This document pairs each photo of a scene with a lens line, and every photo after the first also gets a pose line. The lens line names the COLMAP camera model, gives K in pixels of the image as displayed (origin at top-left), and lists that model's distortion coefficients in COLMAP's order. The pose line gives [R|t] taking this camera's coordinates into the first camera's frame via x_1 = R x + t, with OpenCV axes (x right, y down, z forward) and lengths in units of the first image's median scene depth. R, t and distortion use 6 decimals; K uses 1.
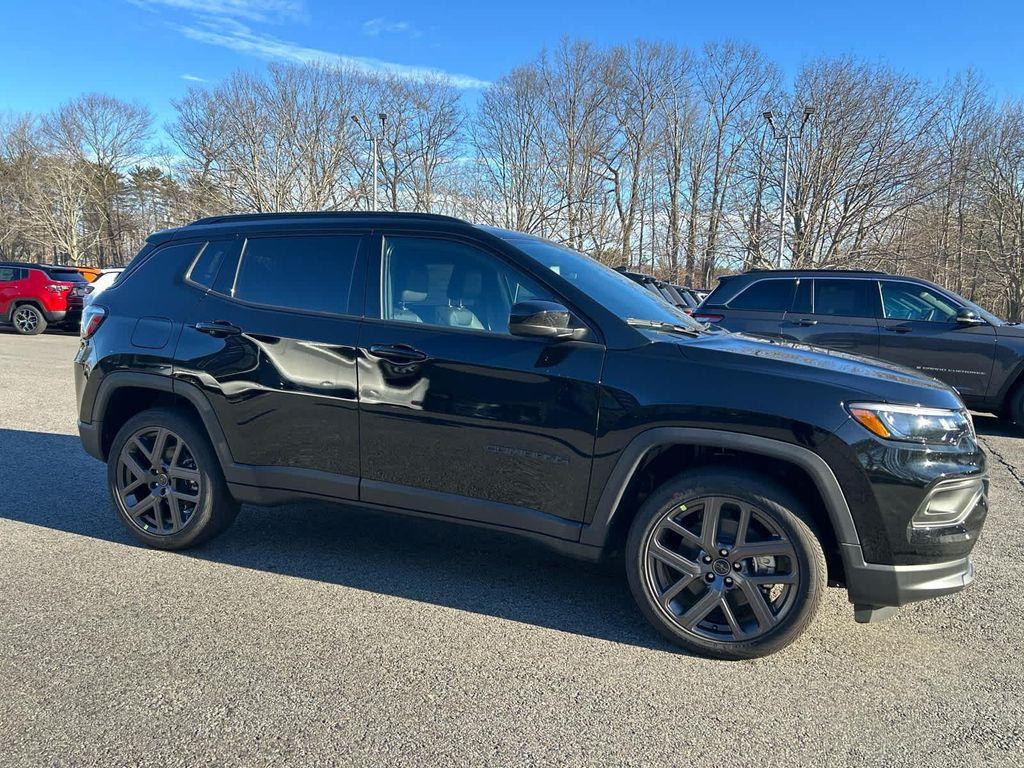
lens RADIAL K [[767.4, 0, 520.4], [0, 767.4, 385.2], [0, 0, 1]] dist [0.056445, -0.057913]
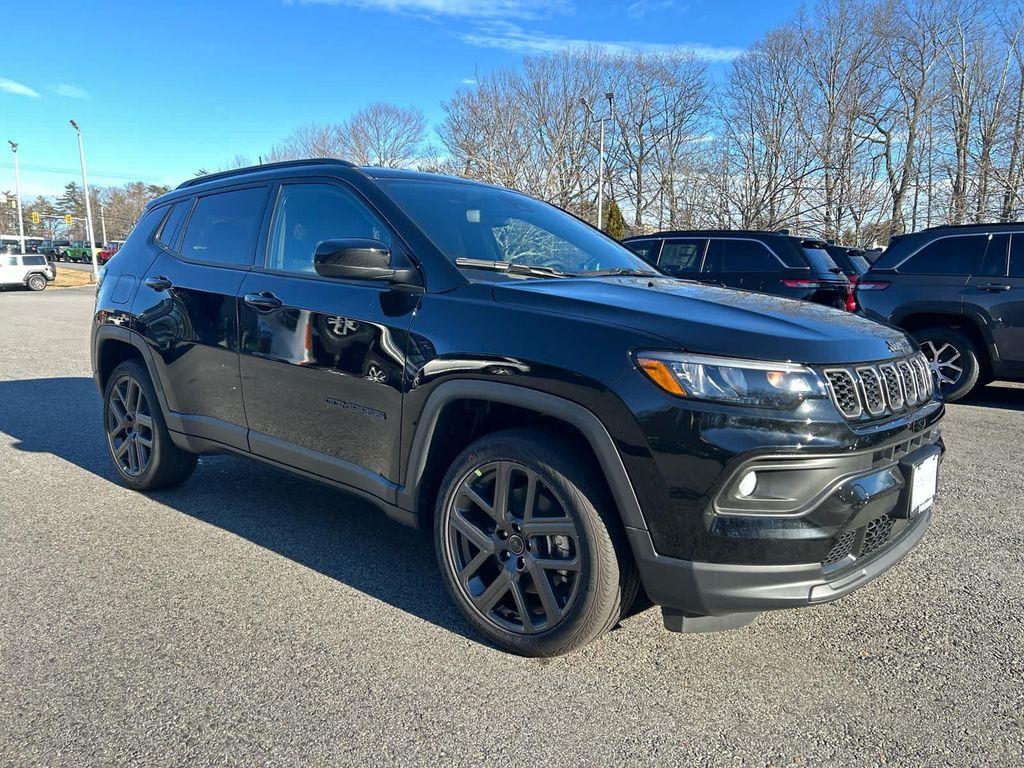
lens RADIAL K [[767.4, 0, 520.4], [0, 767.4, 385.2], [0, 0, 1]] dist [0.056445, -0.057913]
pose [[0.943464, 0.026886, -0.330383, 0.163541], [-0.020646, 0.999536, 0.022380, 0.012316], [0.330831, -0.014293, 0.943582, 0.062147]]
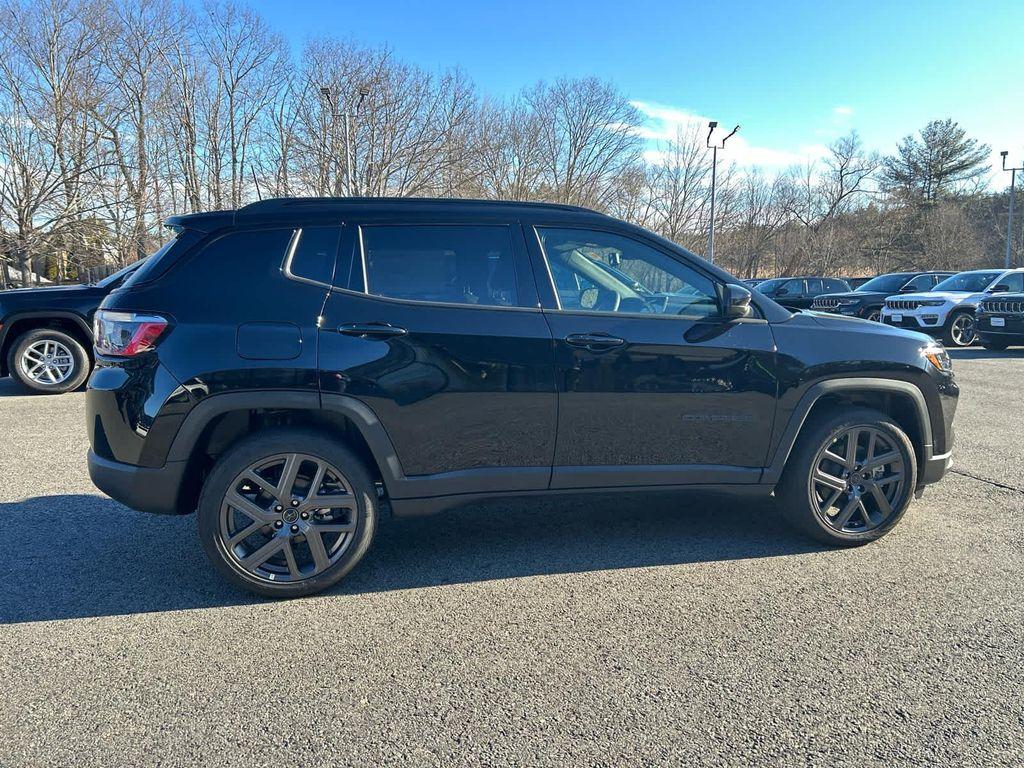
lens RADIAL K [[767.0, 0, 514.9], [0, 767.0, 383.2], [0, 0, 1]] dist [0.055724, -0.055305]
pose [[0.812238, -0.108879, 0.573075, -0.294370], [0.089923, 0.994054, 0.061410, -0.019952], [-0.576354, 0.001653, 0.817199, 0.073378]]
